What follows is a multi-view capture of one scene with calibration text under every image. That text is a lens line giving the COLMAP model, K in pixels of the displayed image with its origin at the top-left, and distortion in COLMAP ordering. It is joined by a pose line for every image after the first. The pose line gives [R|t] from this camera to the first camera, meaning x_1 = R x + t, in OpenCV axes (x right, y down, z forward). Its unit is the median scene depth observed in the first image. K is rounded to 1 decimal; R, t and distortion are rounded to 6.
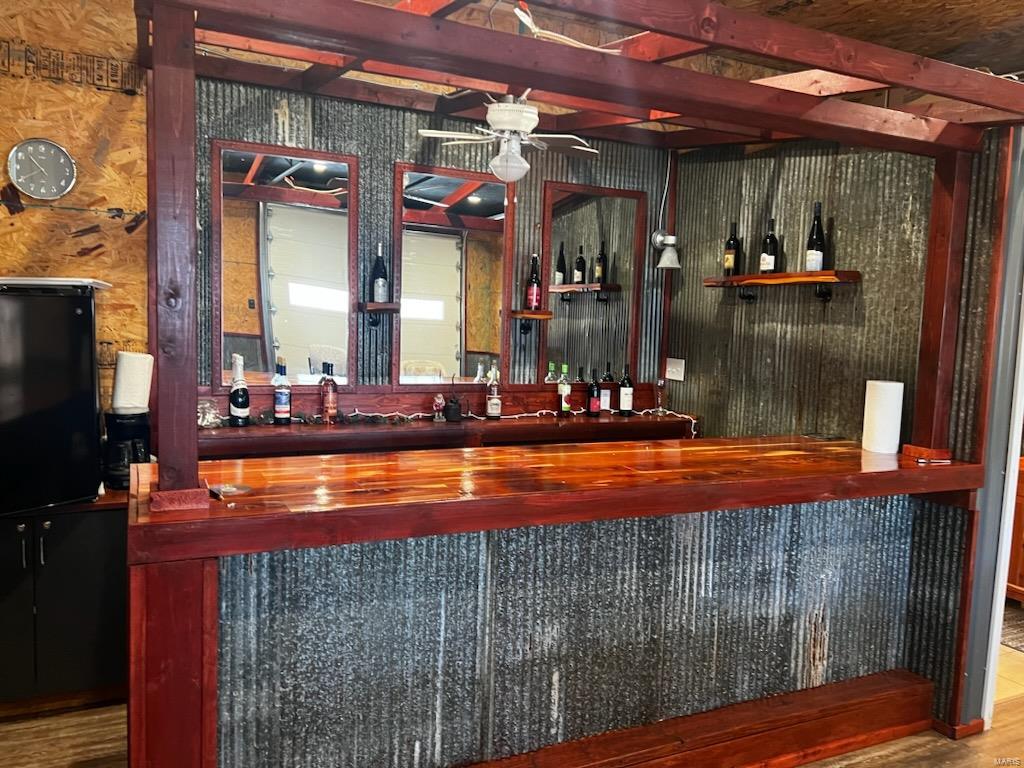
lens RADIAL K [[767.2, 0, 512.0], [0, 767.2, 384.0], [0, 0, 1]] dist [0.067255, -0.074213]
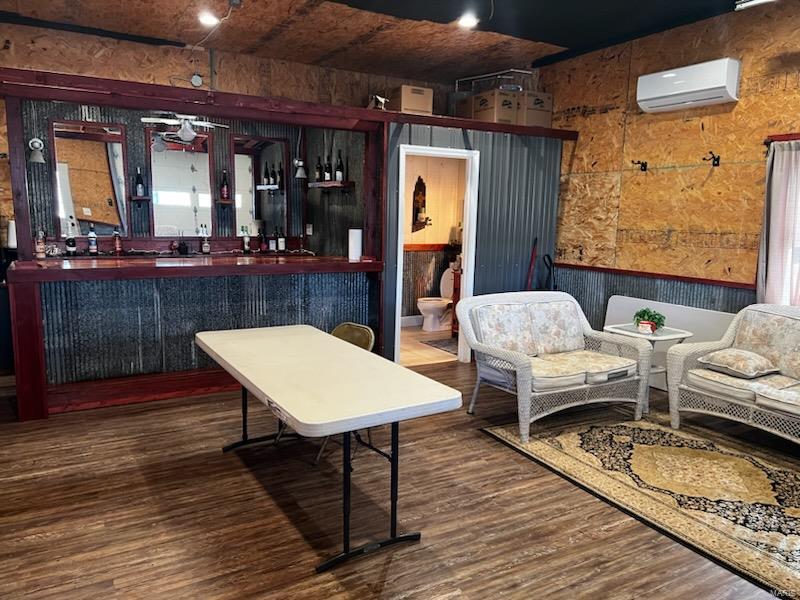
lens RADIAL K [[599.3, 0, 400.0], [0, 599.3, 300.0], [0, 0, 1]] dist [0.067255, -0.074213]
pose [[0.997014, -0.024661, 0.073173, 0.447957], [0.019609, 0.997425, 0.068980, 0.082968], [-0.074685, -0.067339, 0.994931, -0.778183]]
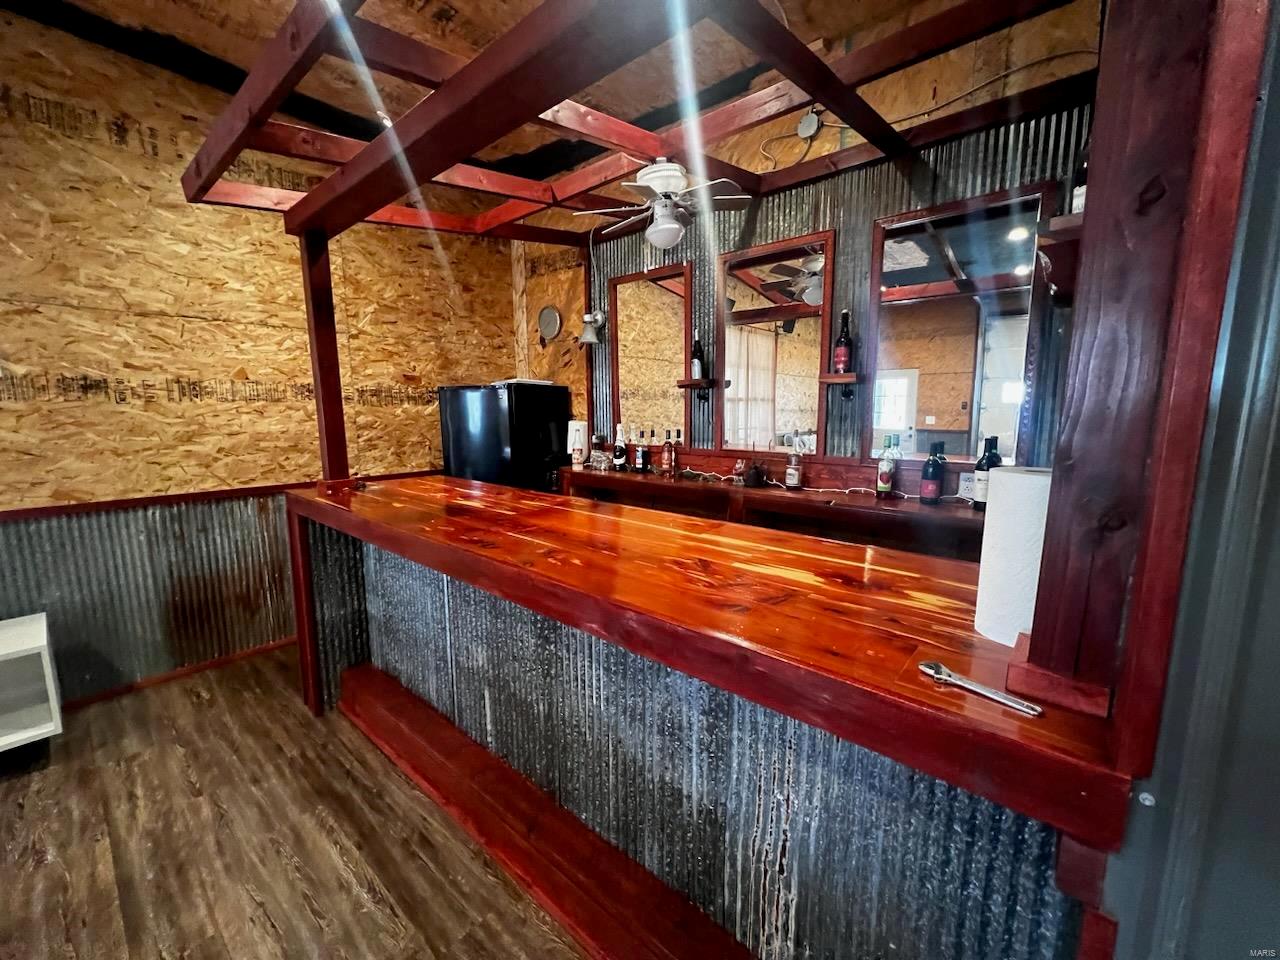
lens RADIAL K [[486.4, 0, 645.1], [0, 486.4, 501.3], [0, 0, 1]] dist [-0.001293, -0.000097]
pose [[0.444390, 0.126677, -0.886832, 0.556050], [-0.069400, 0.991845, 0.106901, 0.008871], [0.893141, 0.014041, 0.449557, 0.660584]]
